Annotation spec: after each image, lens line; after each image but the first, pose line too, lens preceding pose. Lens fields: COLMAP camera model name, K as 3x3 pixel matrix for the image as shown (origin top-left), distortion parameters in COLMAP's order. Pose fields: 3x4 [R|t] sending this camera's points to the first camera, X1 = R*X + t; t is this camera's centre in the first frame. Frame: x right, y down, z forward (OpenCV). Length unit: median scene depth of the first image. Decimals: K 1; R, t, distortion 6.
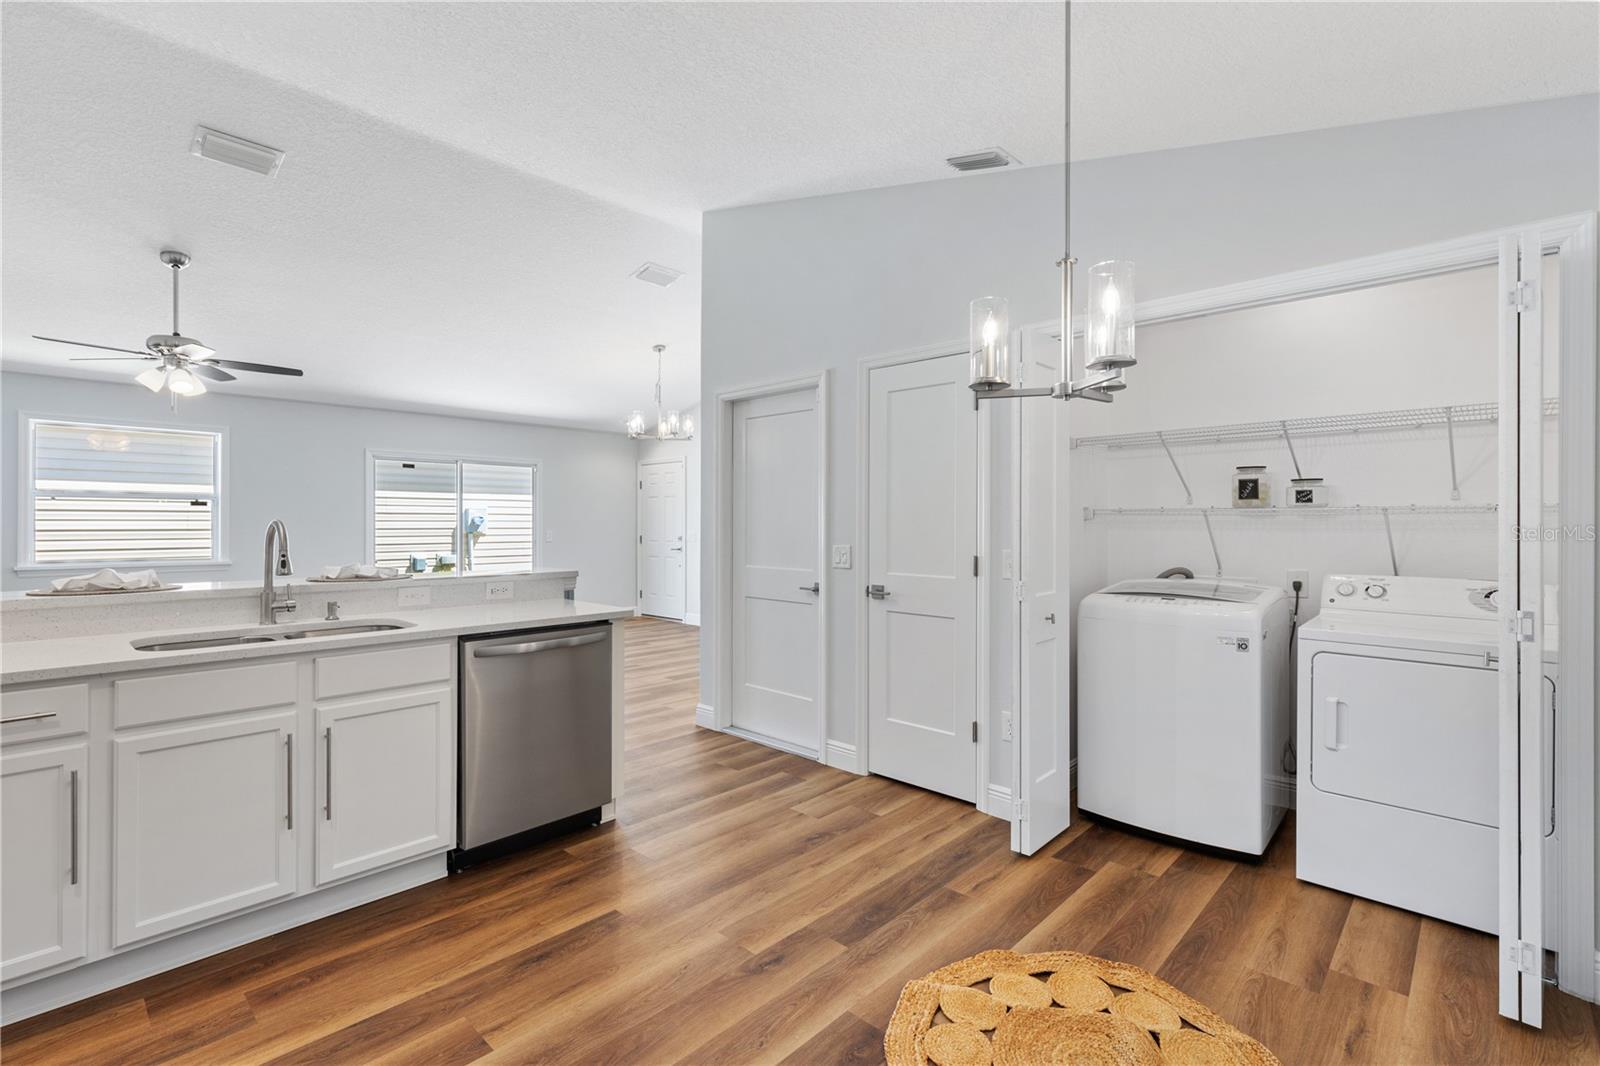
lens RADIAL K [[732.1, 0, 811.5], [0, 732.1, 523.7], [0, 0, 1]] dist [0.000651, 0.000324]
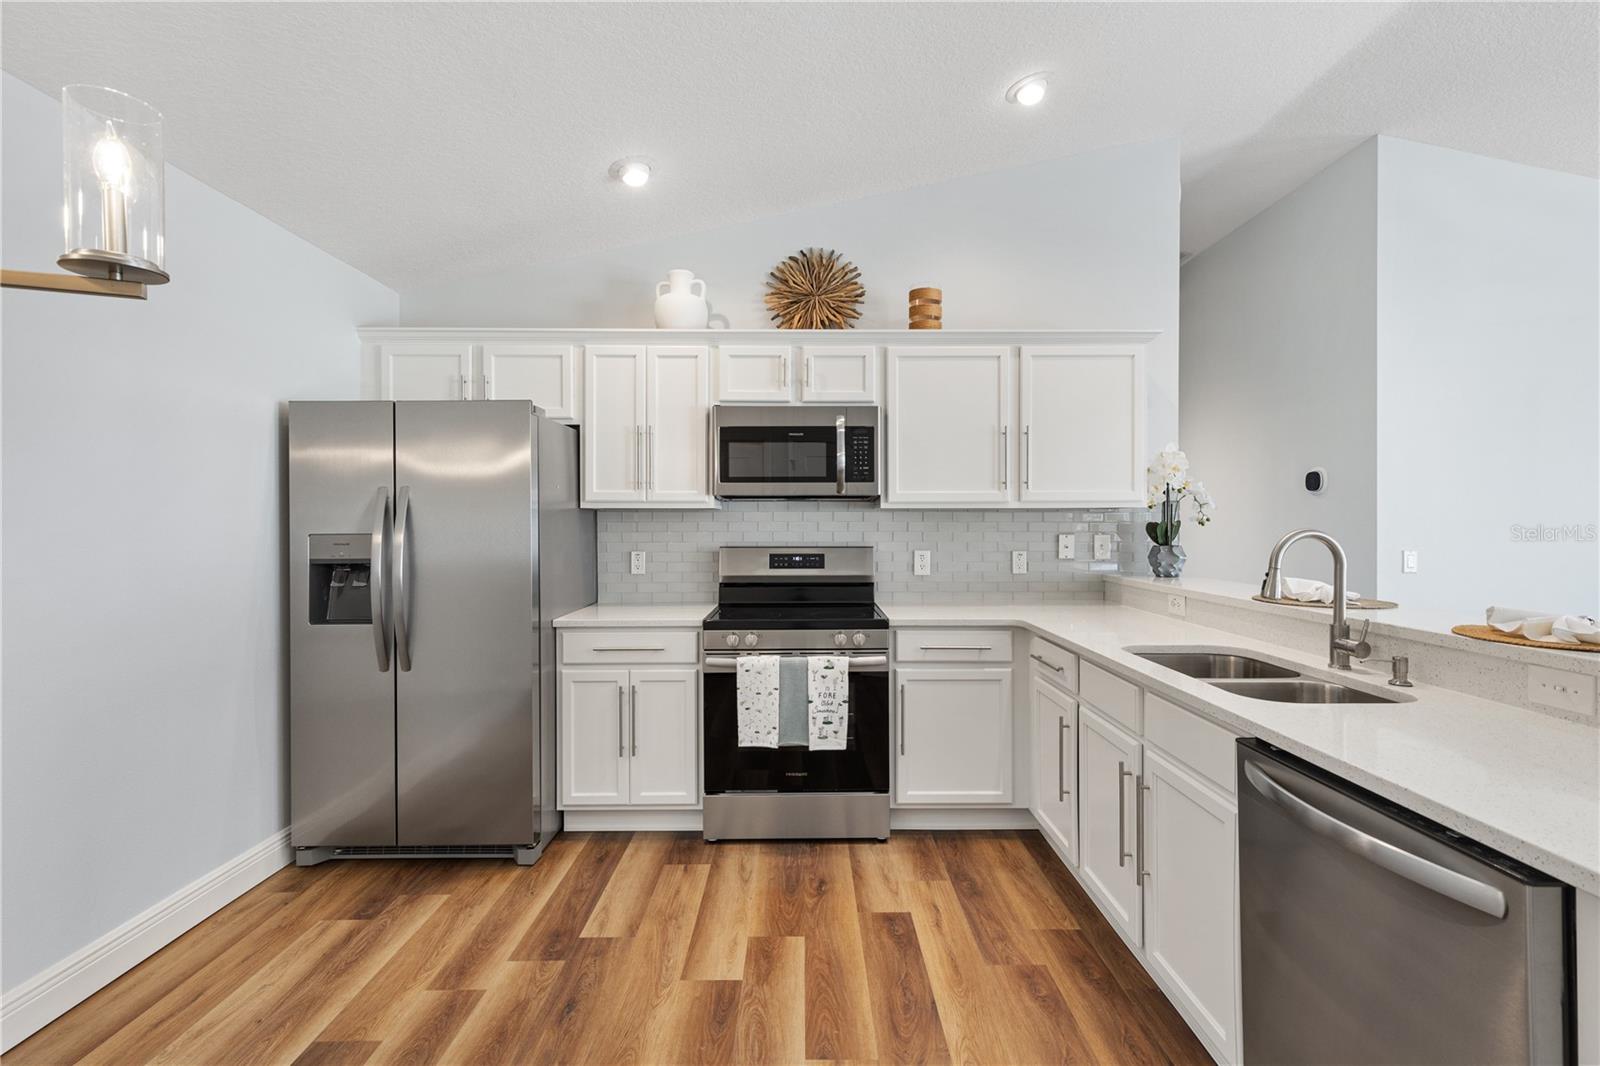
lens RADIAL K [[715.0, 0, 801.6], [0, 715.0, 528.0], [0, 0, 1]] dist [0.002121, -0.000066]
pose [[-0.729697, 0.003912, -0.683760, 0.154004], [-0.001238, 0.999974, 0.007042, -0.009822], [0.683770, 0.005986, -0.729673, 1.107183]]
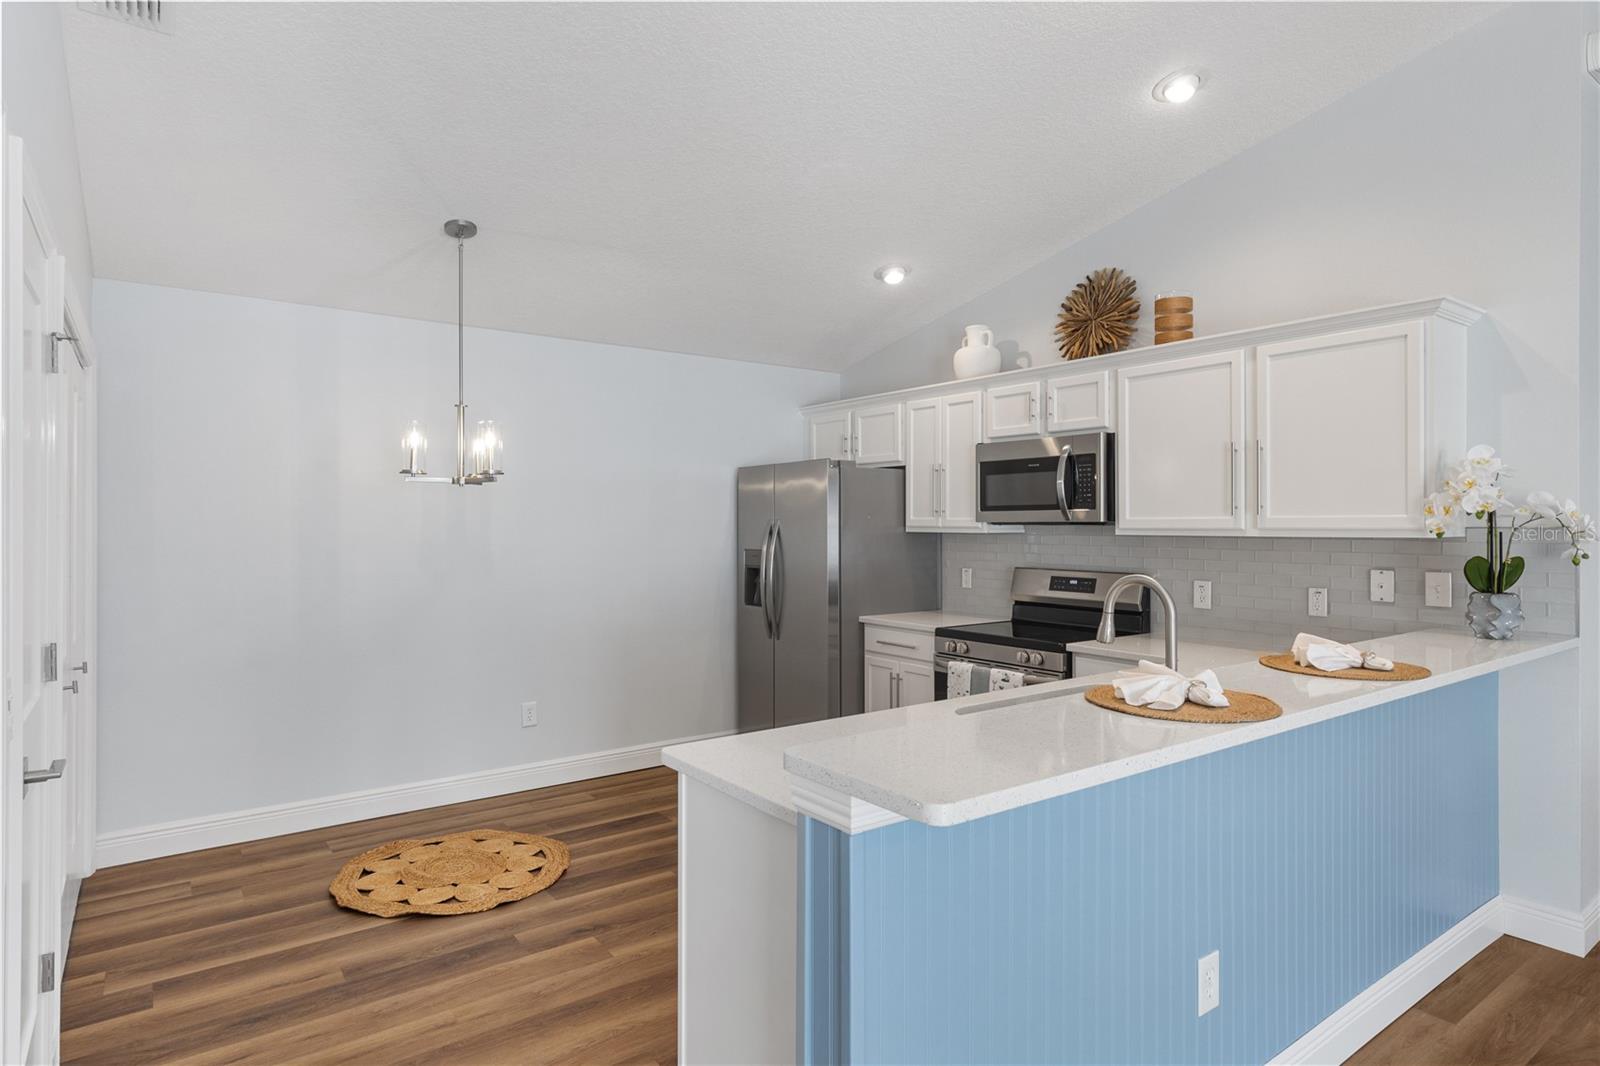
lens RADIAL K [[880.0, 0, 809.2], [0, 880.0, 526.0], [0, 0, 1]] dist [0.004048, 0.000396]
pose [[-0.983700, -0.001597, 0.179811, -0.526543], [-0.000696, 0.999987, 0.005070, -0.055737], [-0.179817, 0.004862, -0.983688, 1.831723]]
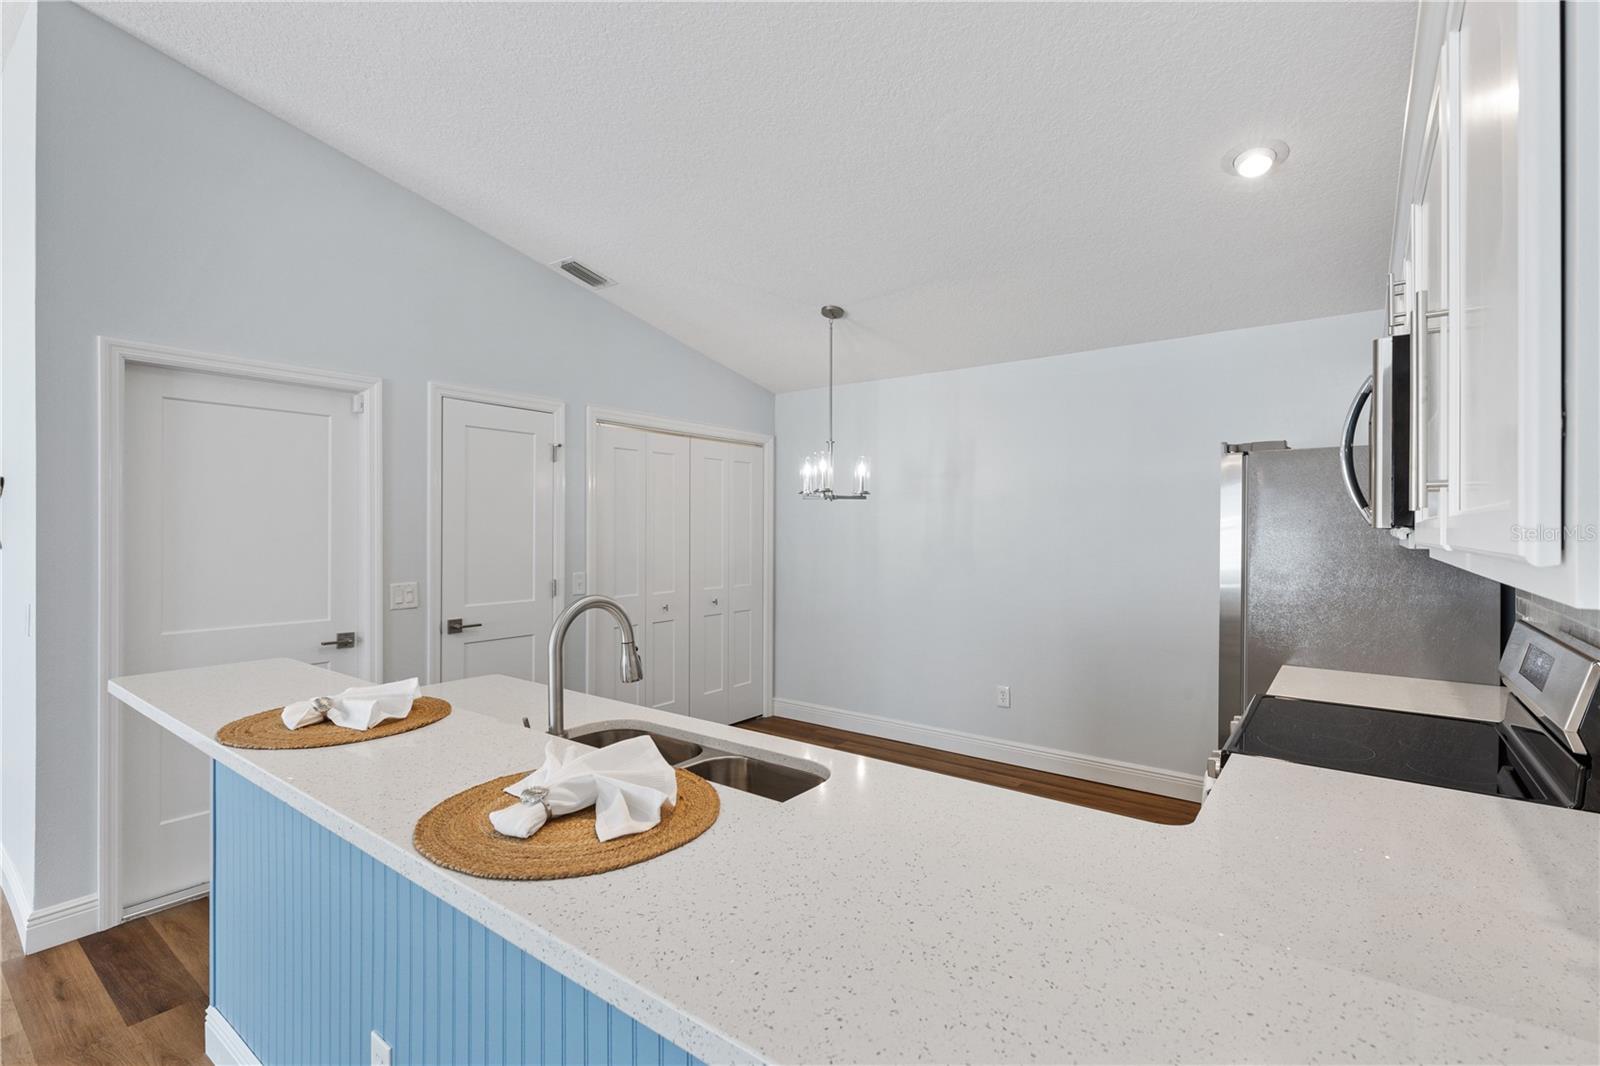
lens RADIAL K [[732.1, 0, 811.5], [0, 732.1, 523.7], [0, 0, 1]] dist [0.000651, 0.000324]
pose [[-0.110566, 0.001820, 0.993867, -1.256144], [-0.003015, 0.999993, -0.002167, -0.059193], [-0.993864, -0.003236, -0.110560, 0.845569]]
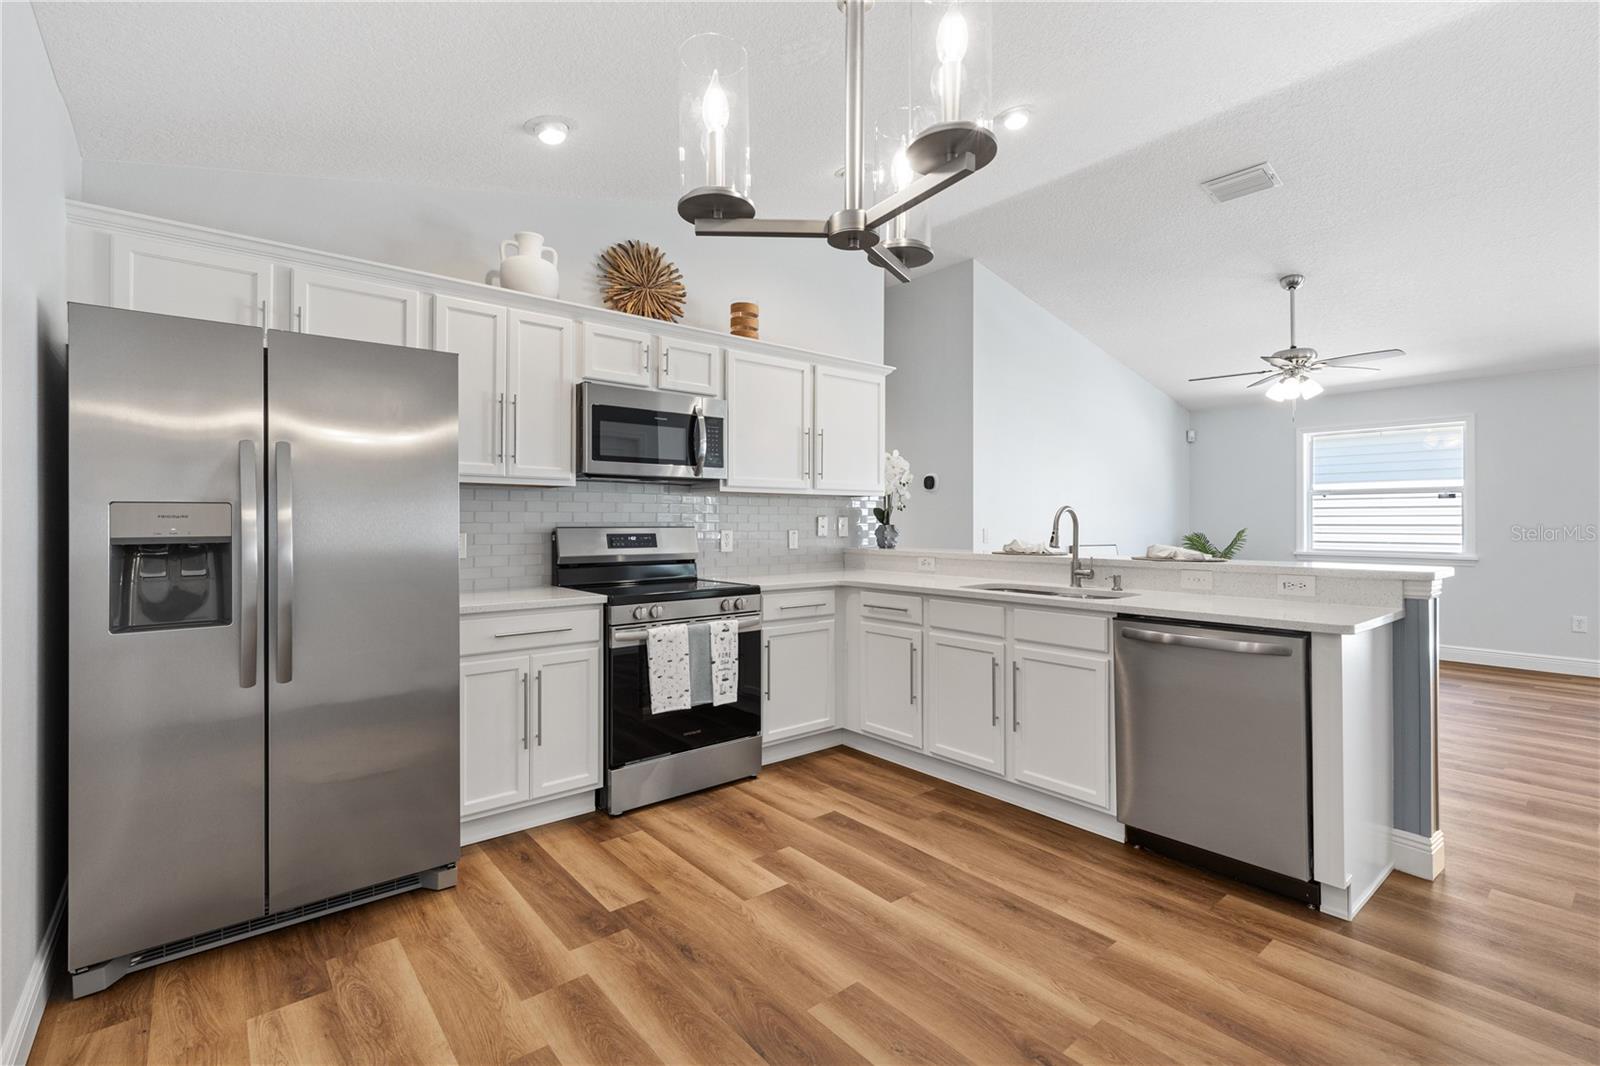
lens RADIAL K [[721.1, 0, 799.9], [0, 721.1, 524.0], [0, 0, 1]] dist [0.000029, -0.000315]
pose [[-0.132850, 0.000580, -0.991136, 0.563839], [-0.002785, 0.999996, 0.000958, 0.025355], [0.991132, 0.002887, -0.132848, 0.654531]]
